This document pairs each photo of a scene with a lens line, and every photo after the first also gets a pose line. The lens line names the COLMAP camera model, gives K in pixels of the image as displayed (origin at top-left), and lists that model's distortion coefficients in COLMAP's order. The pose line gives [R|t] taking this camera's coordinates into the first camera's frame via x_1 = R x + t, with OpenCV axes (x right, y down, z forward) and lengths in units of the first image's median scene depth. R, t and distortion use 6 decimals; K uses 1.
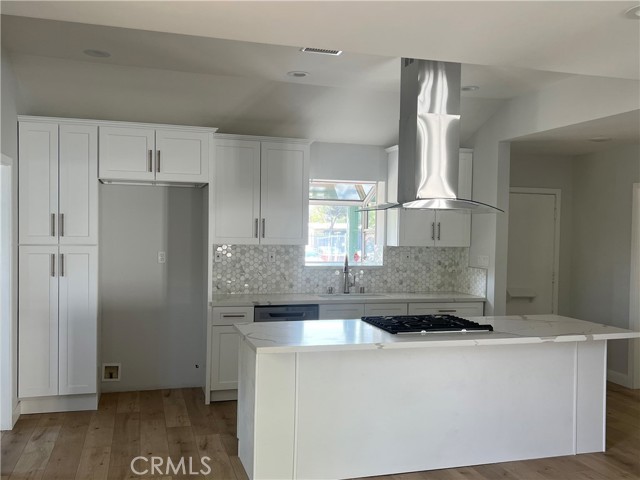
lens RADIAL K [[613.8, 0, 320.0], [0, 613.8, 237.8], [0, 0, 1]] dist [0.108139, 0.000000]
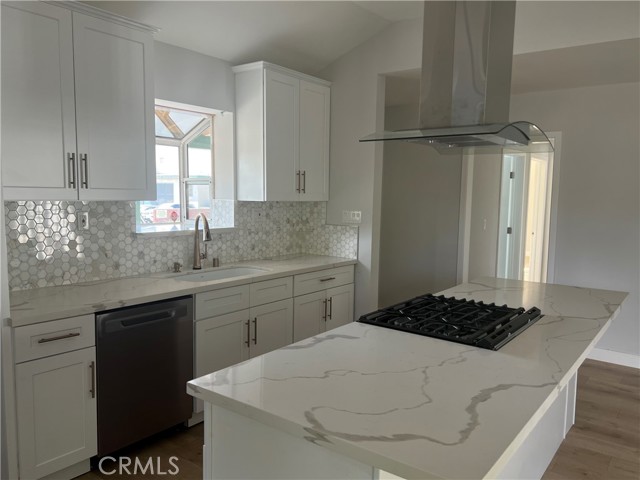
lens RADIAL K [[503.8, 0, 320.9], [0, 503.8, 245.5], [0, 0, 1]] dist [0.078036, -0.009375]
pose [[0.799741, -0.064920, 0.596824, -0.186293], [0.002766, 0.994524, 0.104473, 0.003185], [-0.600338, -0.081900, 0.795541, 0.449647]]
